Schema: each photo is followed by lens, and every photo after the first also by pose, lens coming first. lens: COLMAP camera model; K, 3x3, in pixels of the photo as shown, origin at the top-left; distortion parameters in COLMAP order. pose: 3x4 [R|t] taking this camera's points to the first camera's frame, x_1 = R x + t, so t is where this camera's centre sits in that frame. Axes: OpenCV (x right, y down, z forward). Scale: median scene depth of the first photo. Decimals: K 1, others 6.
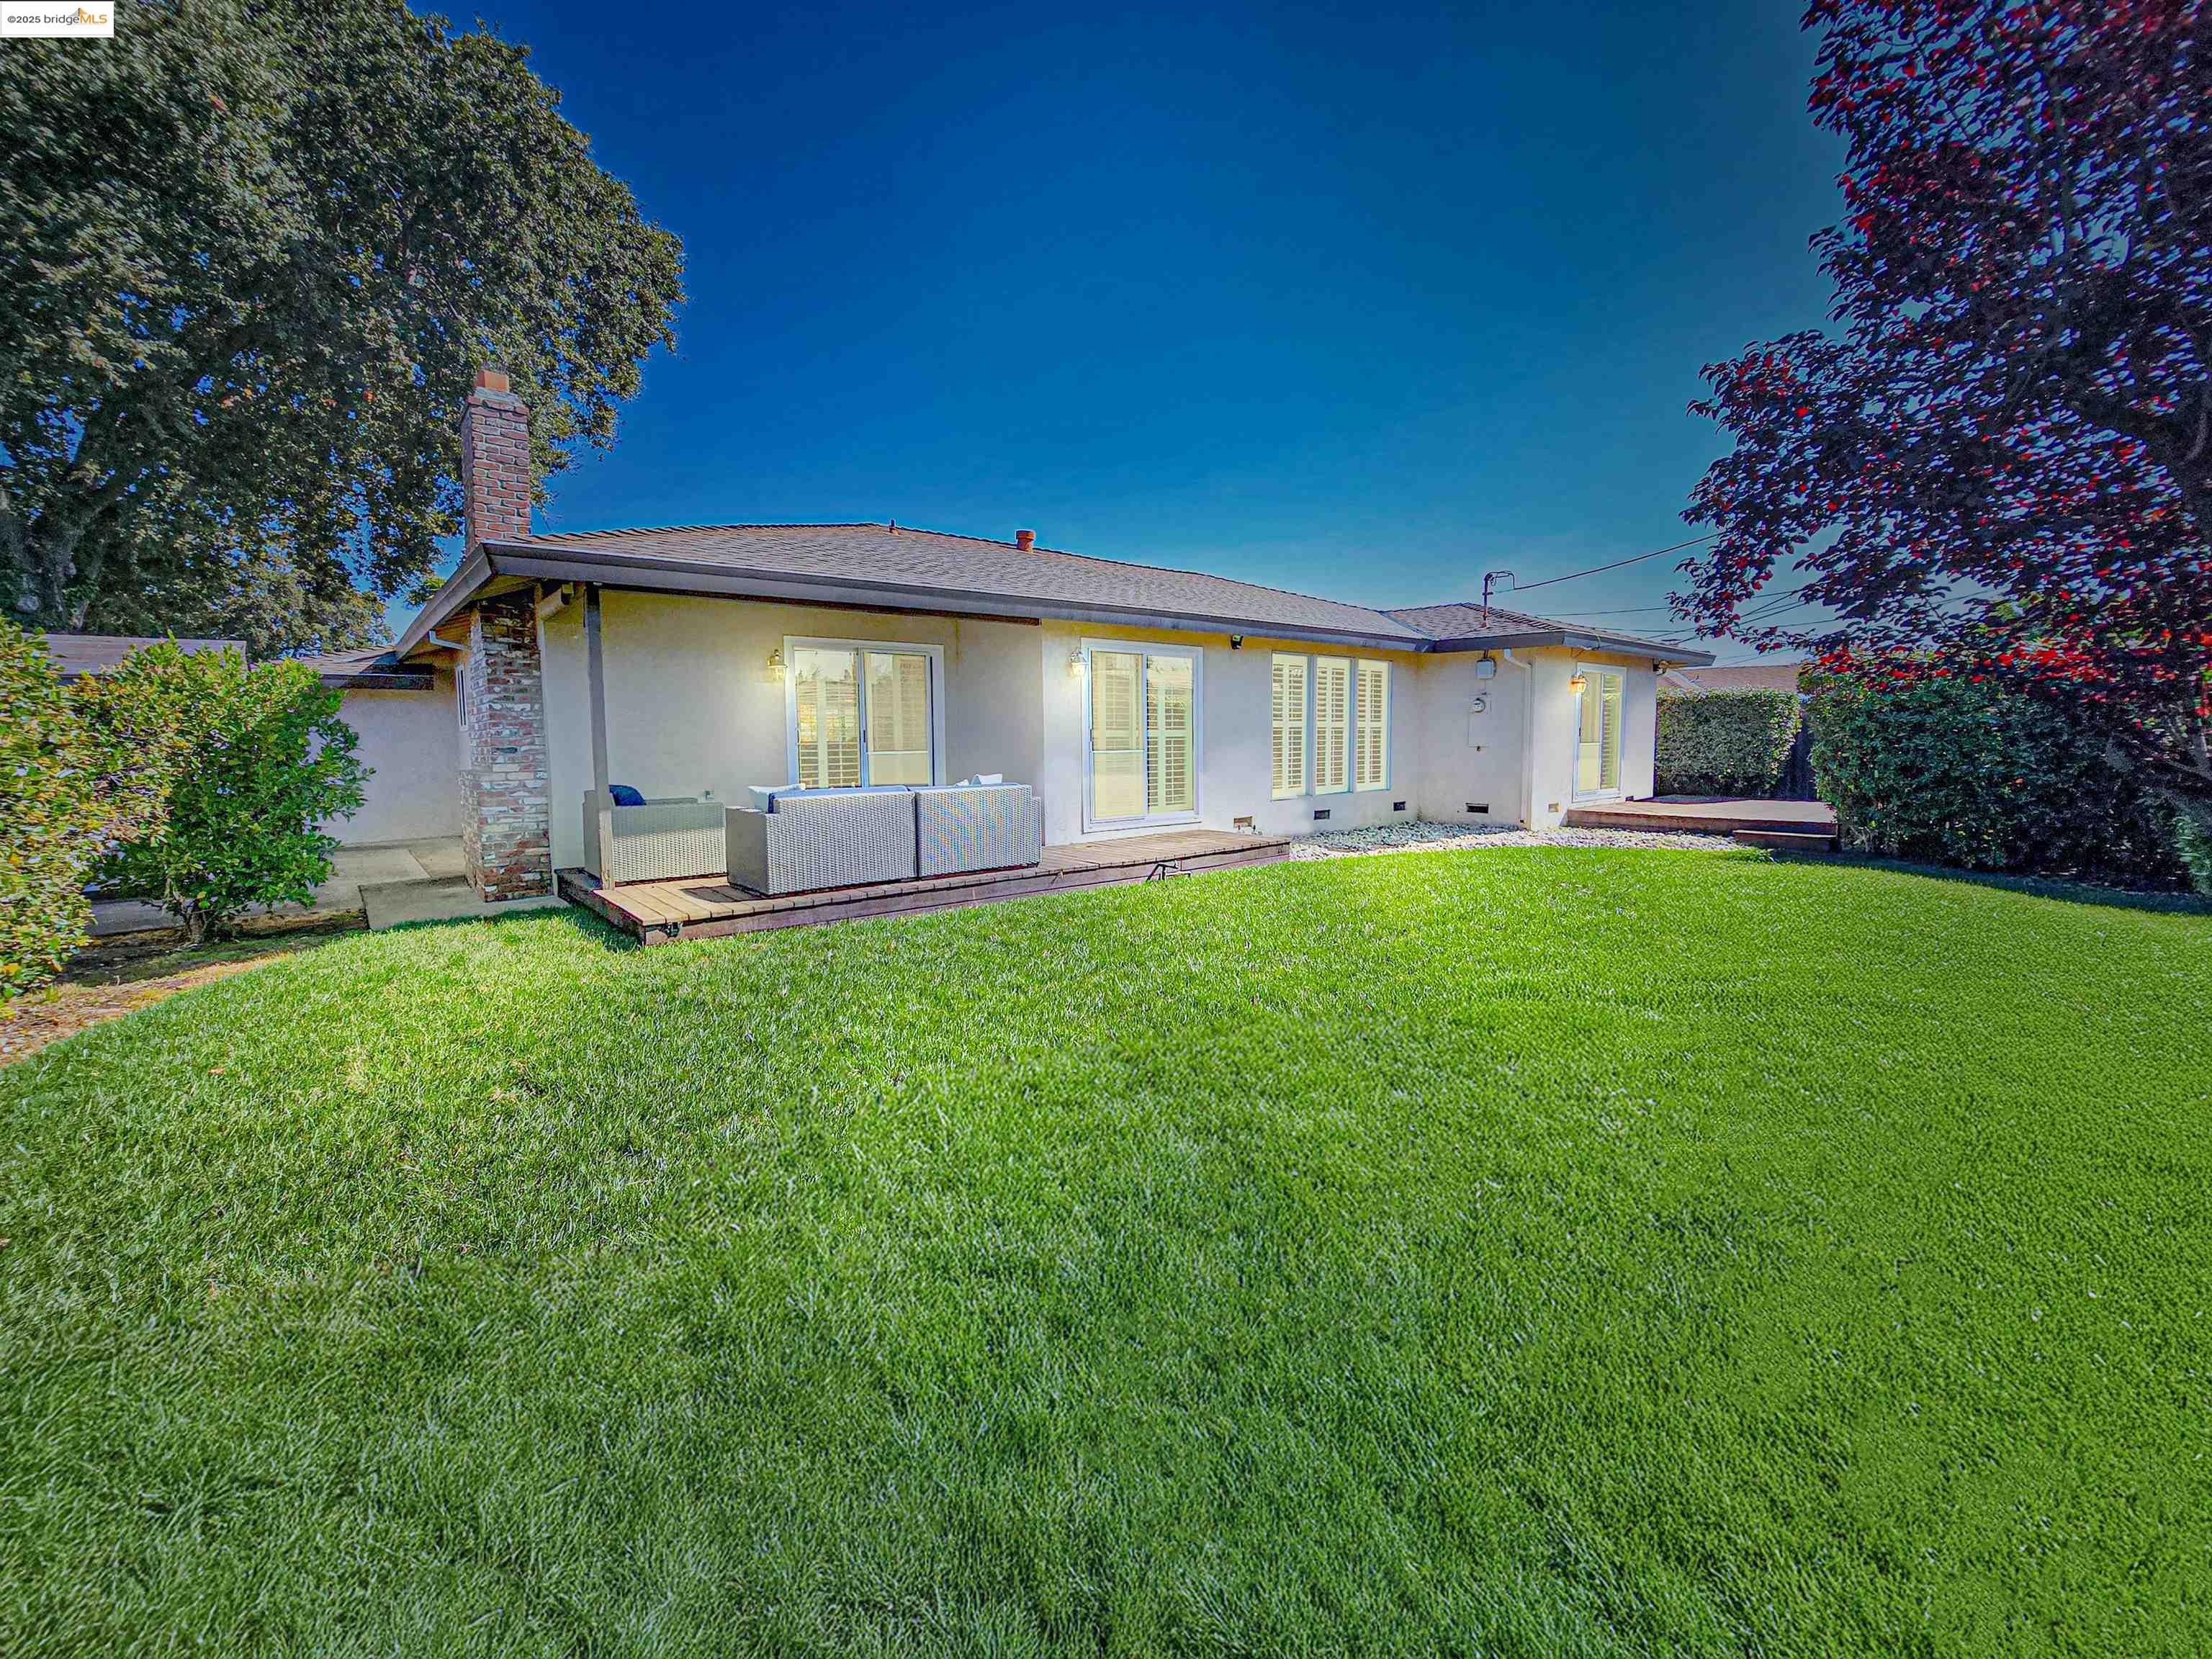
lens RADIAL K [[951.3, 0, 980.5], [0, 951.3, 759.3], [0, 0, 1]] dist [-0.000769, -0.000149]
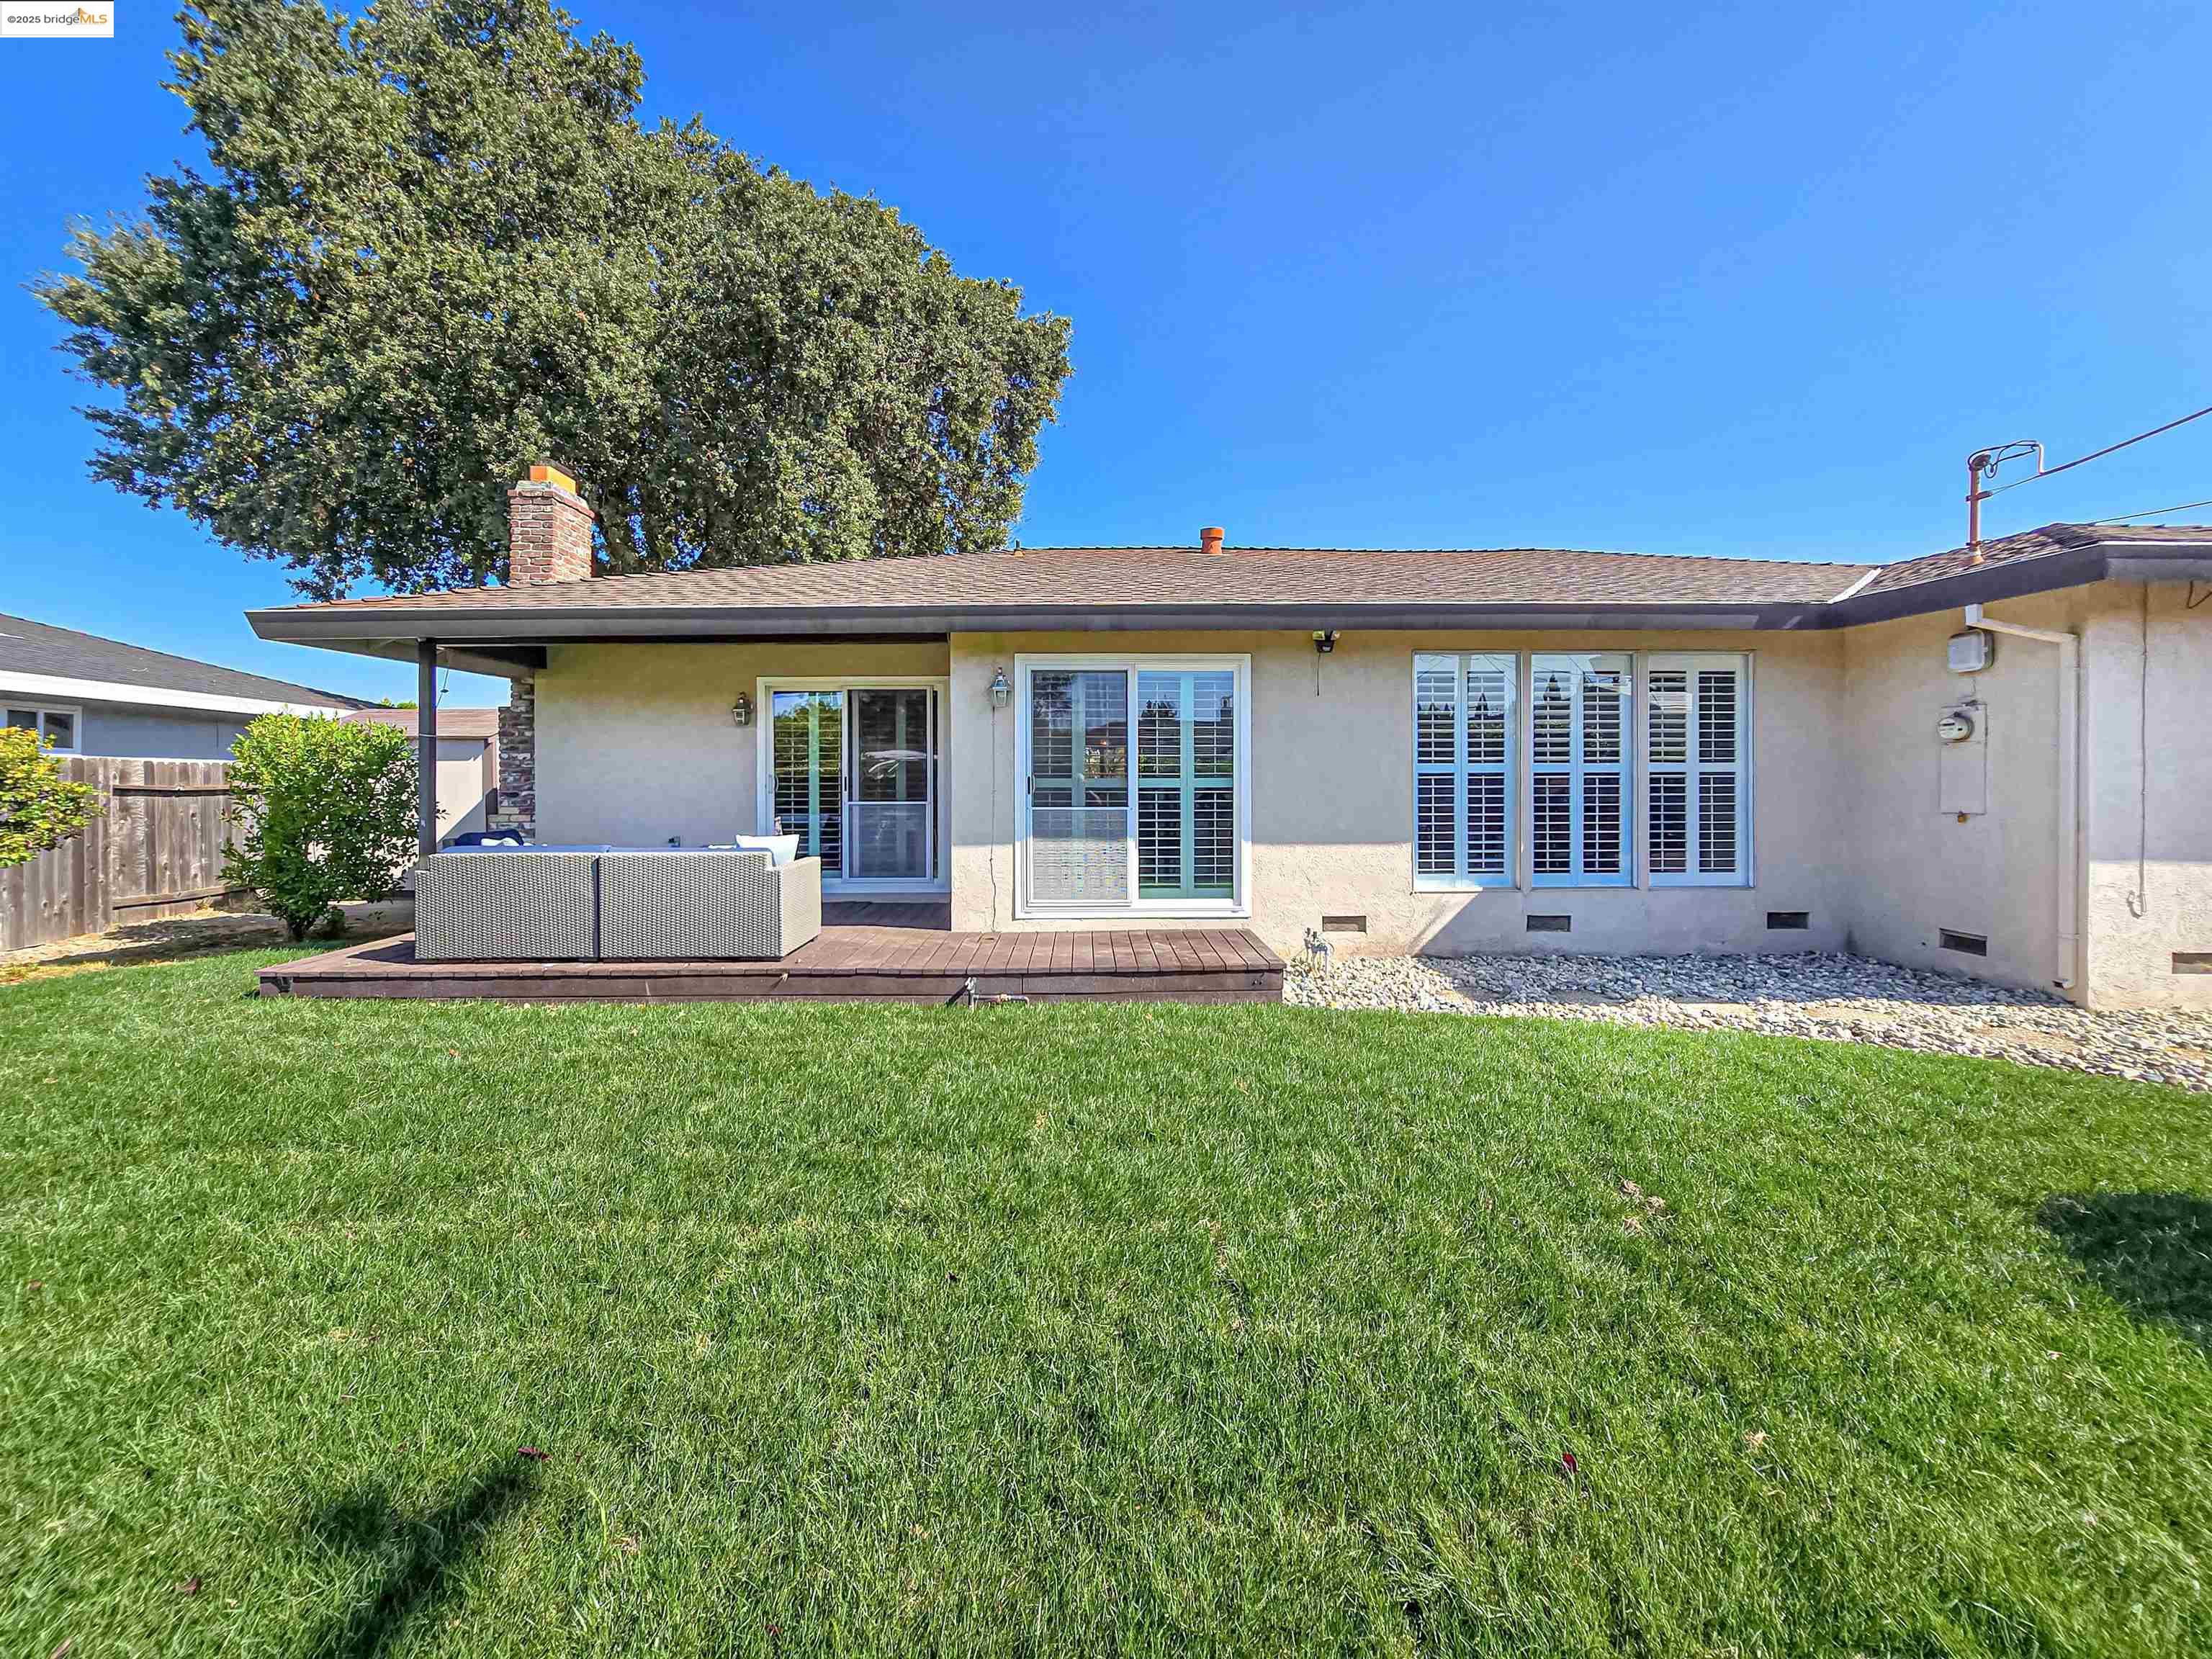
lens RADIAL K [[871.7, 0, 1102.1], [0, 871.7, 752.9], [0, 0, 1]] dist [-0.001402, 0.000027]
pose [[0.801010, -0.013102, -0.598507, 0.516707], [-0.017613, 0.998812, -0.045437, -0.018836], [0.598392, 0.046938, 0.799828, 0.454691]]
